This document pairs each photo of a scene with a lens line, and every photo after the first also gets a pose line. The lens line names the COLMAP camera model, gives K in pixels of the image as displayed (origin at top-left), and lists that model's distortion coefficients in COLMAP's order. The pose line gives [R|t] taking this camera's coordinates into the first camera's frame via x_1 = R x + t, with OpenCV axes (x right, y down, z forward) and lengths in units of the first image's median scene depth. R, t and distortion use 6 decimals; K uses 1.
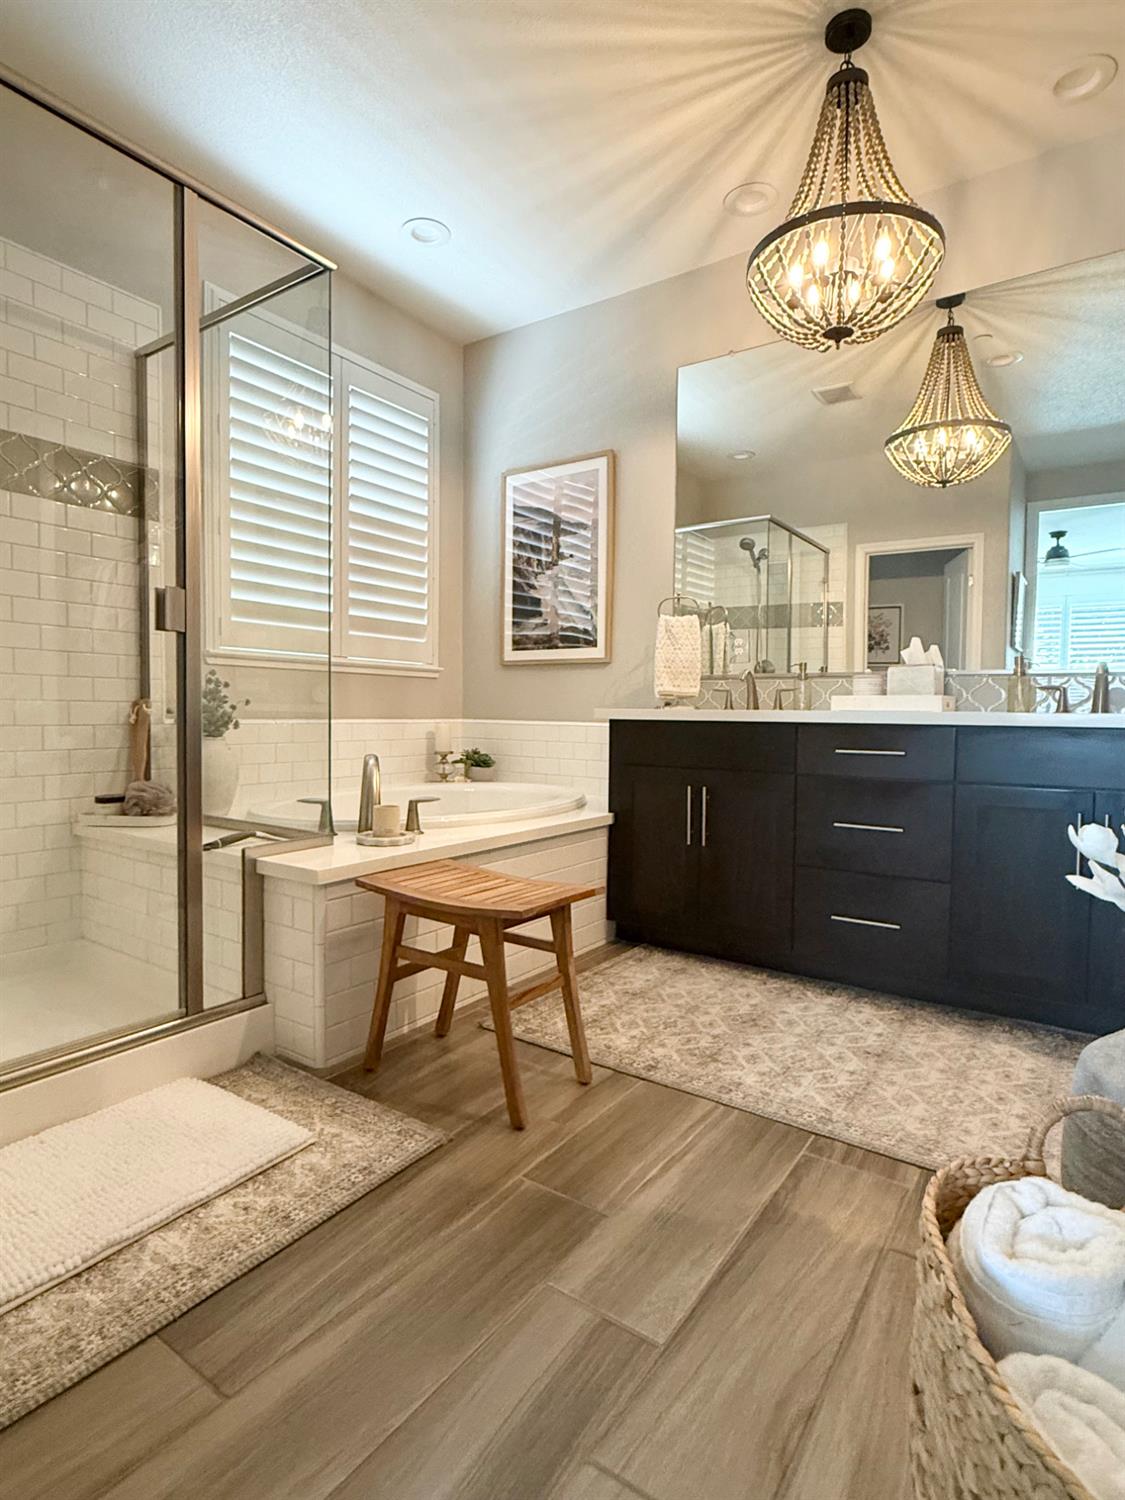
lens RADIAL K [[797.2, 0, 562.5], [0, 797.2, 750.0], [0, 0, 1]] dist [0.033100, 0.000104]
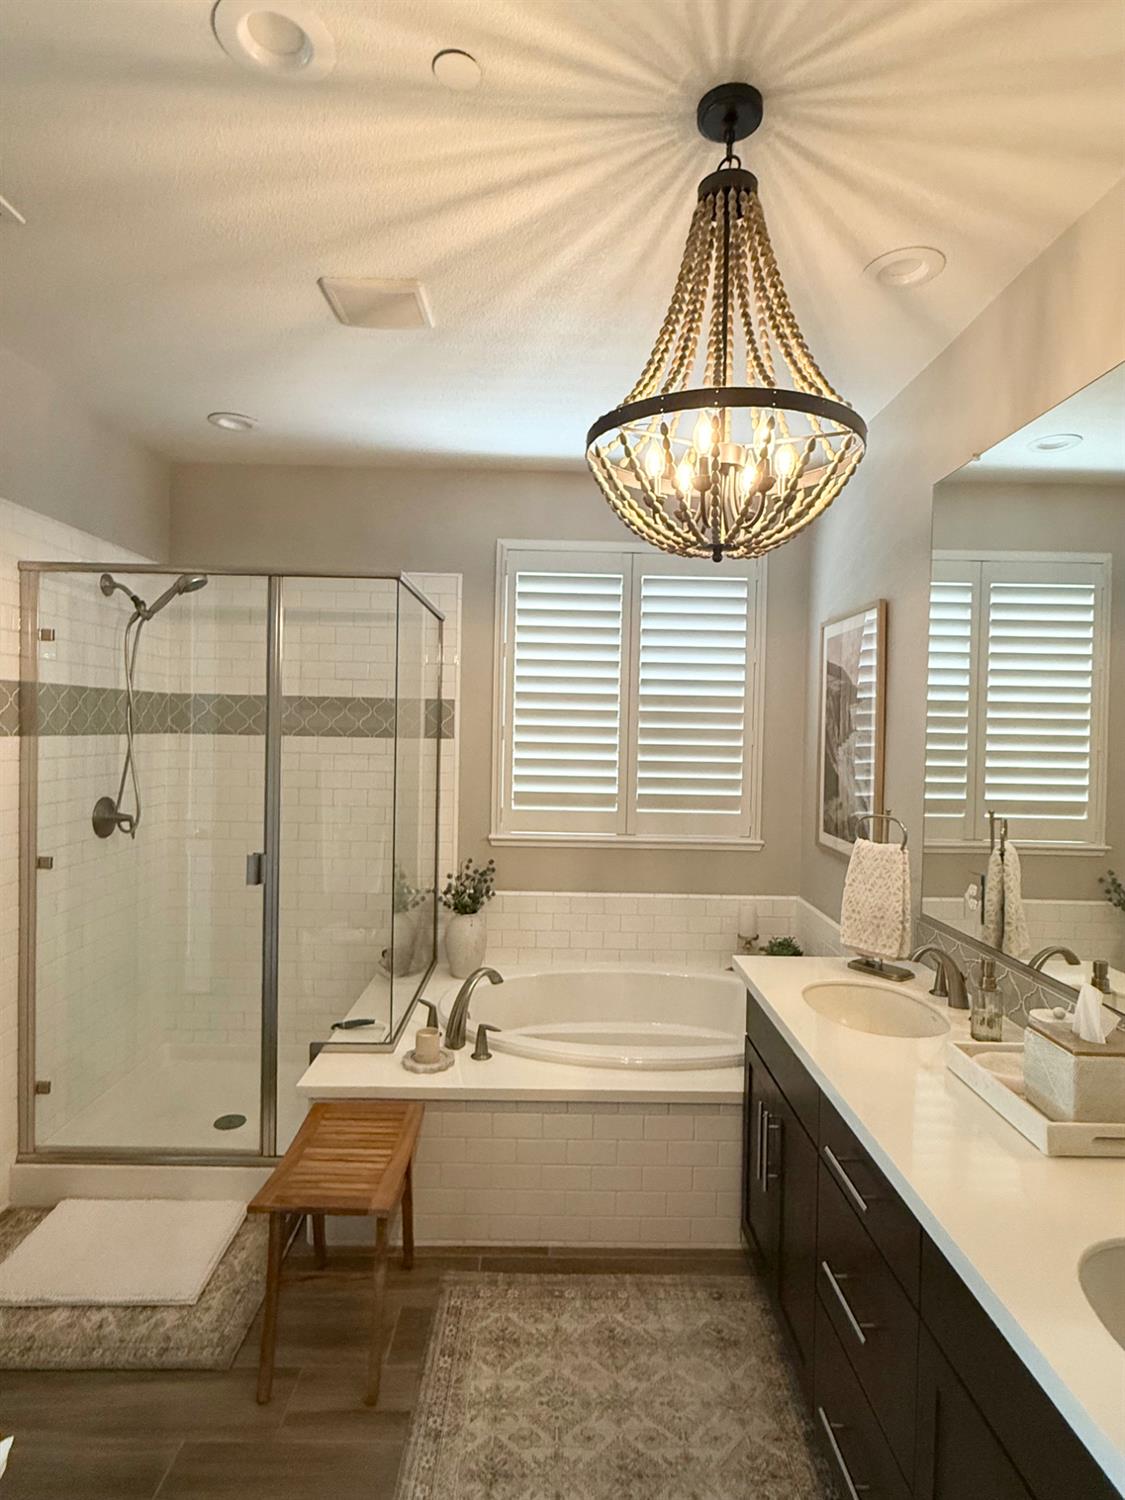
lens RADIAL K [[802.3, 0, 562.5], [0, 802.3, 750.0], [0, 0, 1]] dist [0.004927, 0.001308]
pose [[0.588196, 0.036651, -0.807887, 0.753713], [-0.061250, 0.998122, 0.000688, -0.322952], [0.806395, 0.049078, 0.589337, 0.450527]]
